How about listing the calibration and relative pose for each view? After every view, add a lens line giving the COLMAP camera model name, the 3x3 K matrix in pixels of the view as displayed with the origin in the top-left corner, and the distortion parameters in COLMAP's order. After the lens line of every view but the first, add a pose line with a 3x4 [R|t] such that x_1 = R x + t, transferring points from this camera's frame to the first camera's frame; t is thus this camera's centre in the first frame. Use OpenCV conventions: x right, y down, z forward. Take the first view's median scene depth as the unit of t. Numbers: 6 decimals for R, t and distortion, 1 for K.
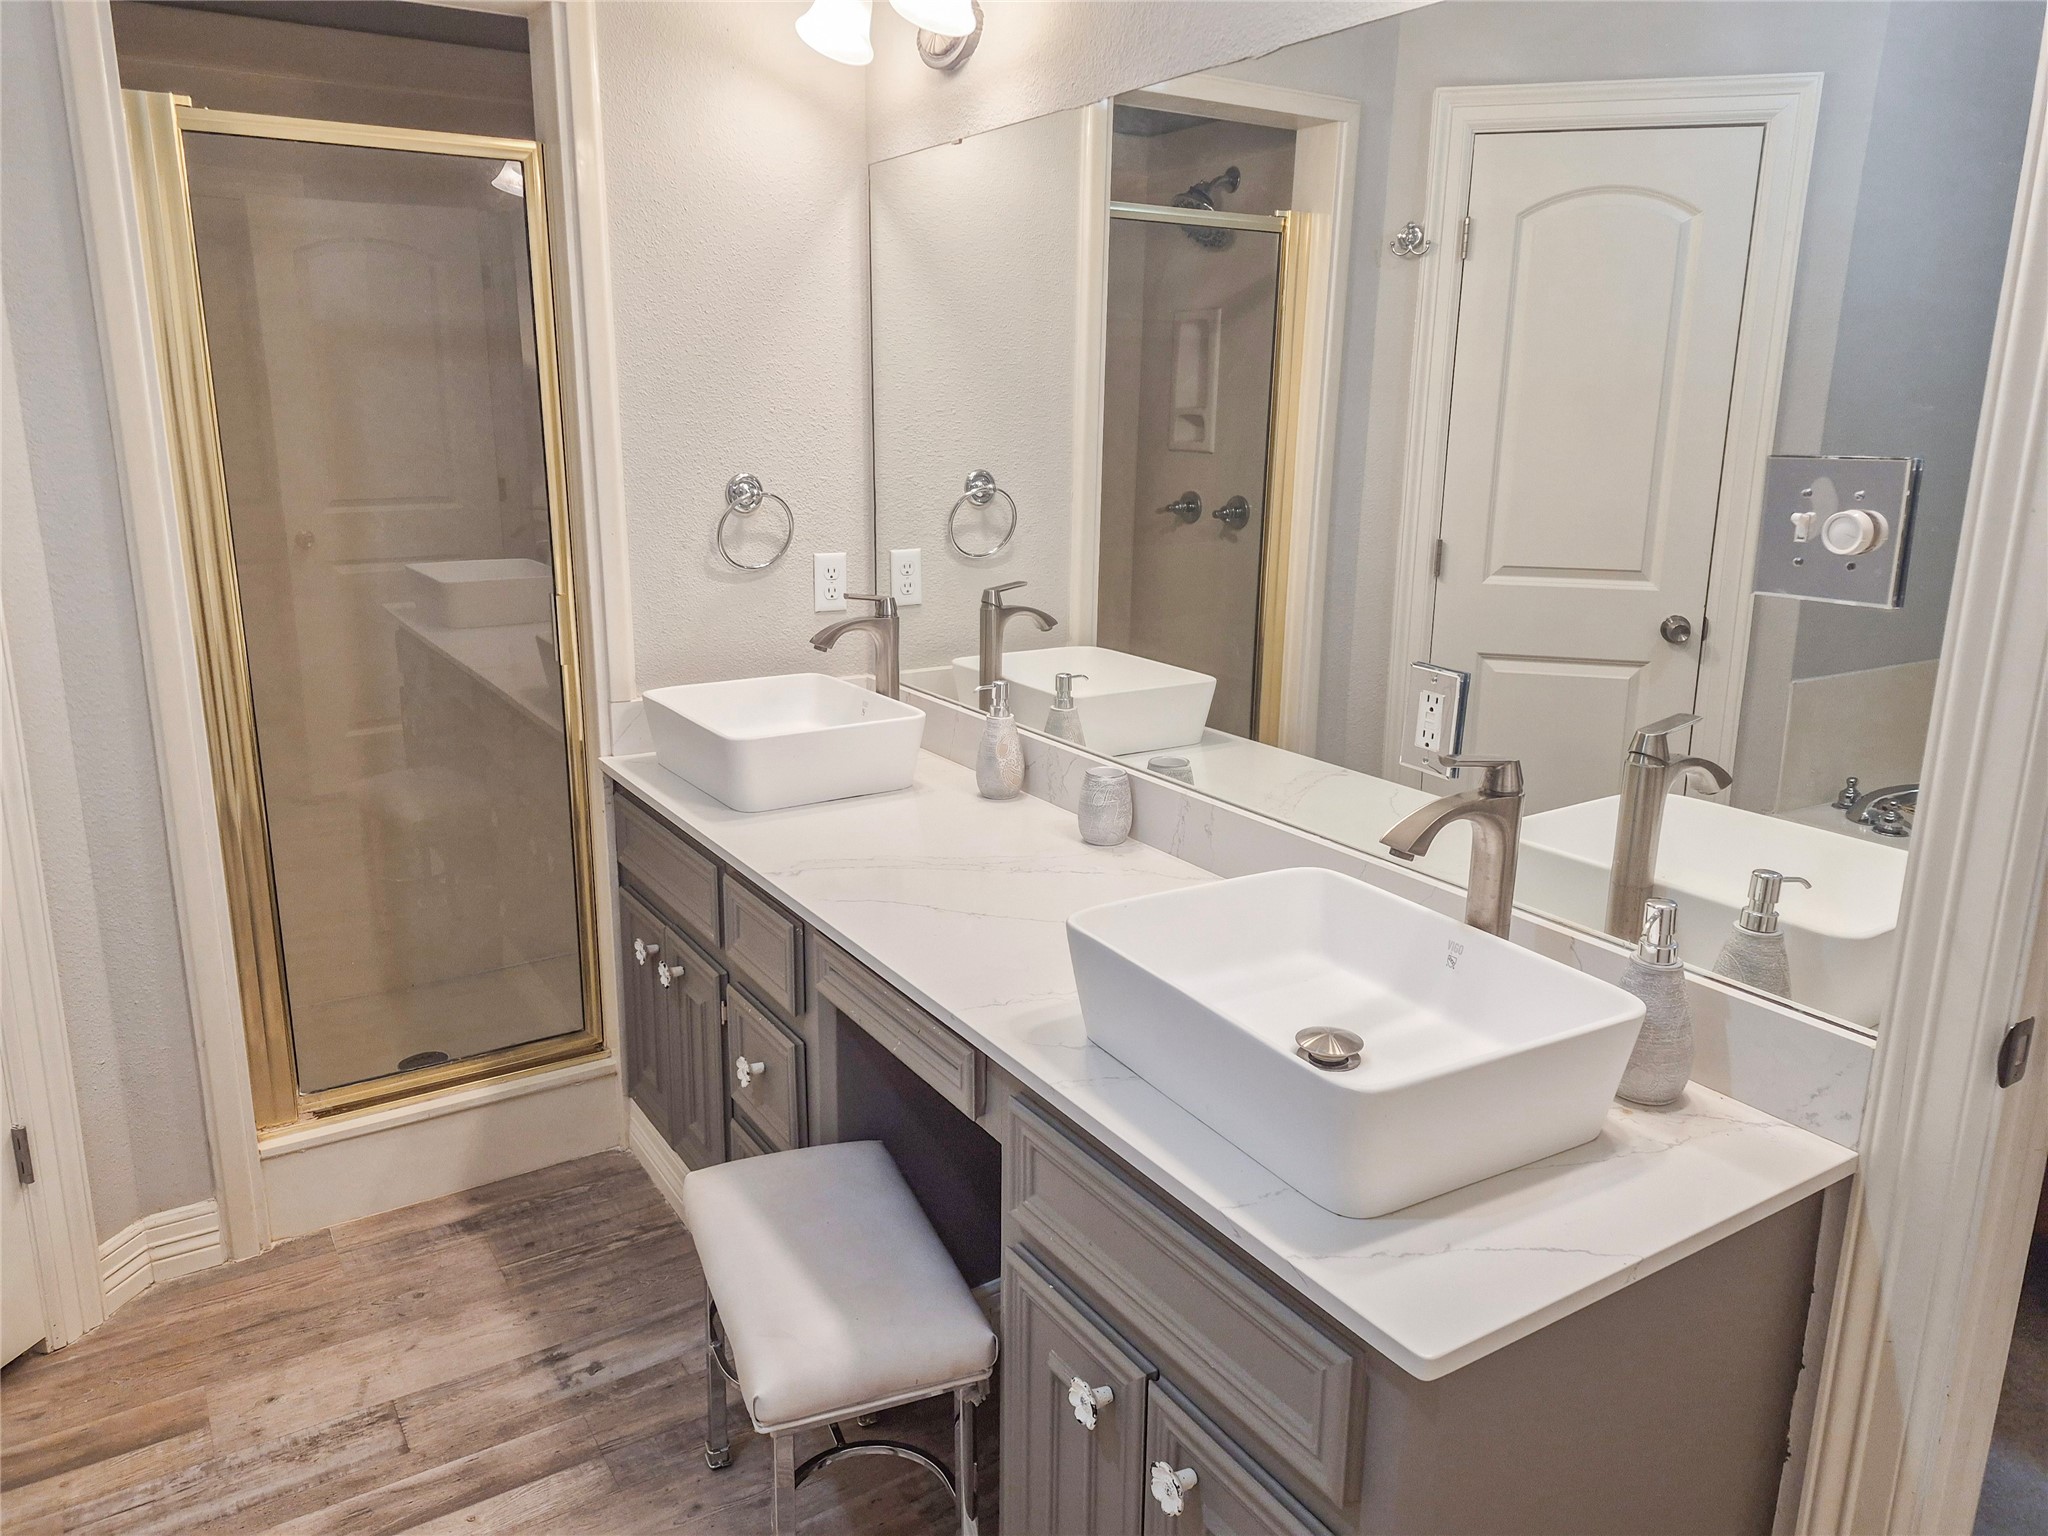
lens RADIAL K [[1372.3, 0, 1035.4], [0, 1372.3, 765.9], [0, 0, 1]] dist [0.077790, -0.083717]
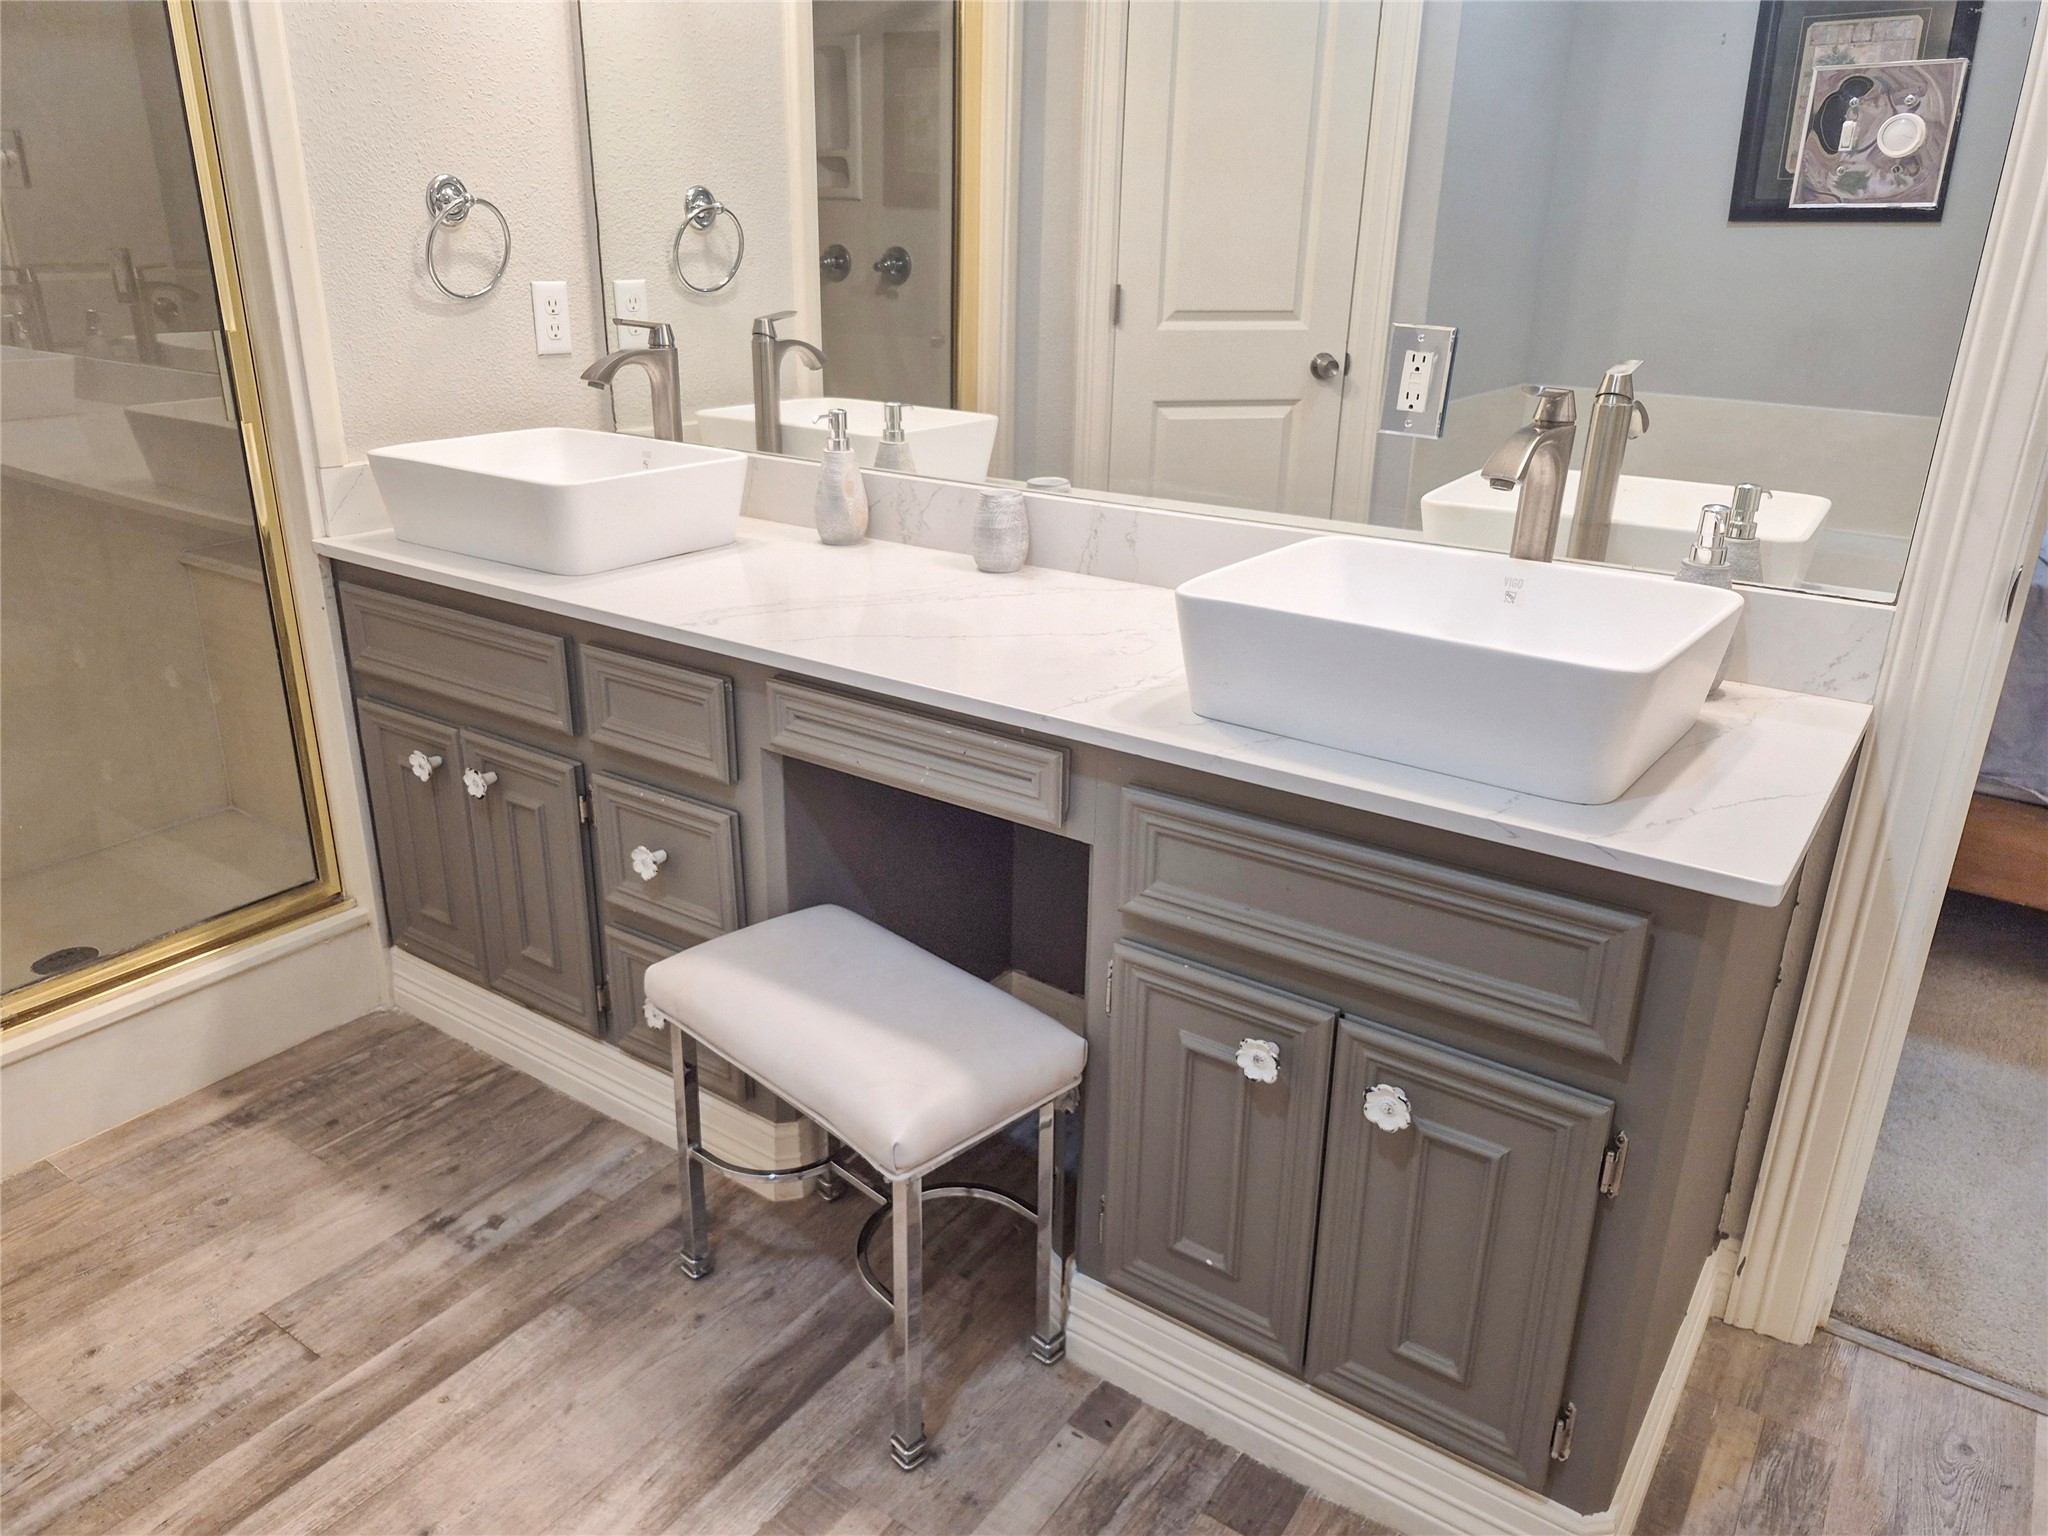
lens RADIAL K [[1372.3, 0, 1035.4], [0, 1372.3, 765.9], [0, 0, 1]] dist [0.077790, -0.083717]
pose [[0.928031, -0.133642, 0.347703, -0.258429], [0.089499, 0.986080, 0.140130, 0.055540], [-0.361590, -0.098926, 0.927074, 0.091952]]
